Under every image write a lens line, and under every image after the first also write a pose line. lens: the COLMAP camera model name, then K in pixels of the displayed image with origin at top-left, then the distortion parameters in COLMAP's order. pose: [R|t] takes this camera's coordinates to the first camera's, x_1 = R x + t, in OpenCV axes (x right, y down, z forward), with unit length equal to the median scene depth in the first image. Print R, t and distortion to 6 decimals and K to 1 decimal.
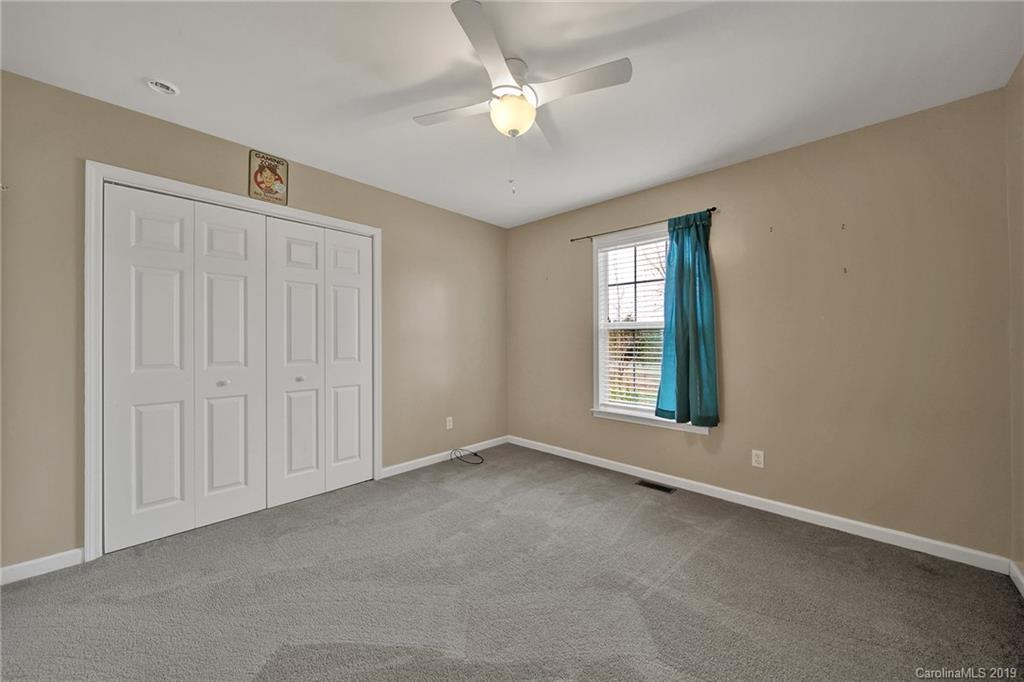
lens RADIAL K [[360.0, 0, 512.5], [0, 360.0, 346.9], [0, 0, 1]] dist [-0.001797, -0.000952]
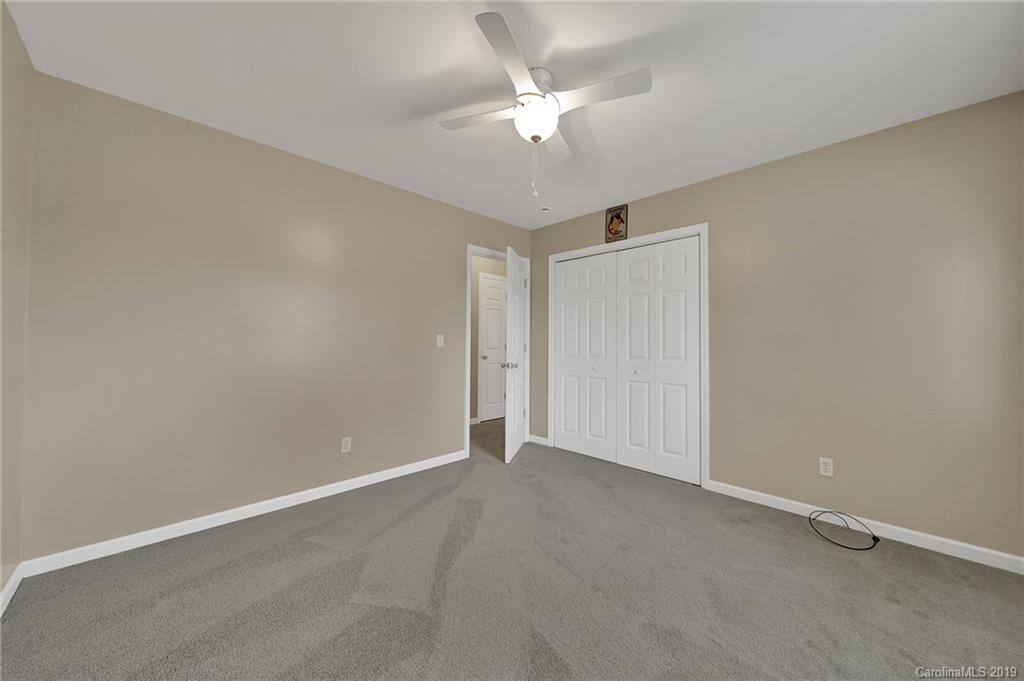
lens RADIAL K [[360.0, 0, 515.0], [0, 360.0, 339.6], [0, 0, 1]] dist [-0.001797, -0.000952]
pose [[-0.011846, 0.001544, -0.999929, 0.670001], [-0.013623, 0.999906, 0.001705, -0.020090], [0.999837, 0.013642, -0.011824, 0.596885]]
